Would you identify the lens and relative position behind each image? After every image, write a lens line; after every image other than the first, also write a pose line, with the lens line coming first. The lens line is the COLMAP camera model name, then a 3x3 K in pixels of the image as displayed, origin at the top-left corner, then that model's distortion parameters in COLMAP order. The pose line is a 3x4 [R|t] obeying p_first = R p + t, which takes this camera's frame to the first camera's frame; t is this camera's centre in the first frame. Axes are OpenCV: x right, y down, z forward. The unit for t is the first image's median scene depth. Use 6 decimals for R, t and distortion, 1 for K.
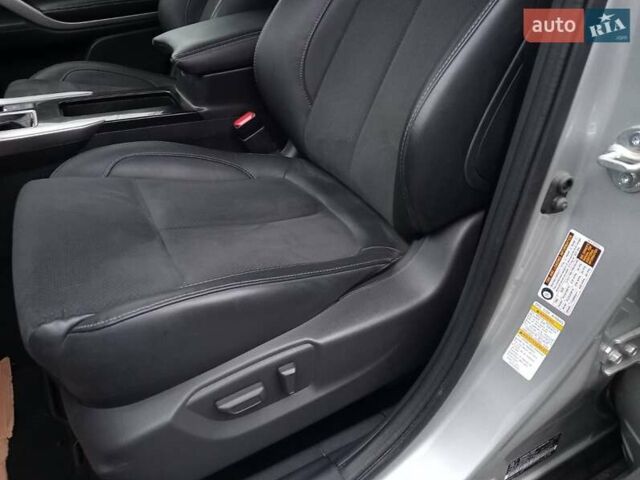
lens RADIAL K [[511.8, 0, 328.7], [0, 511.8, 240.0], [0, 0, 1]] dist [0.087987, -0.113717]
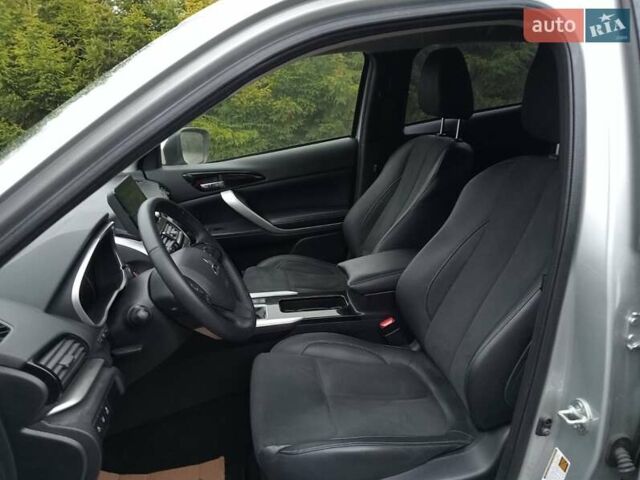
lens RADIAL K [[511.8, 0, 328.7], [0, 511.8, 240.0], [0, 0, 1]] dist [0.087987, -0.113717]
pose [[0.950297, 0.068038, -0.303821, 0.139991], [-0.141826, 0.963305, -0.227880, -0.114057], [0.277168, 0.259643, 0.925075, -0.618722]]
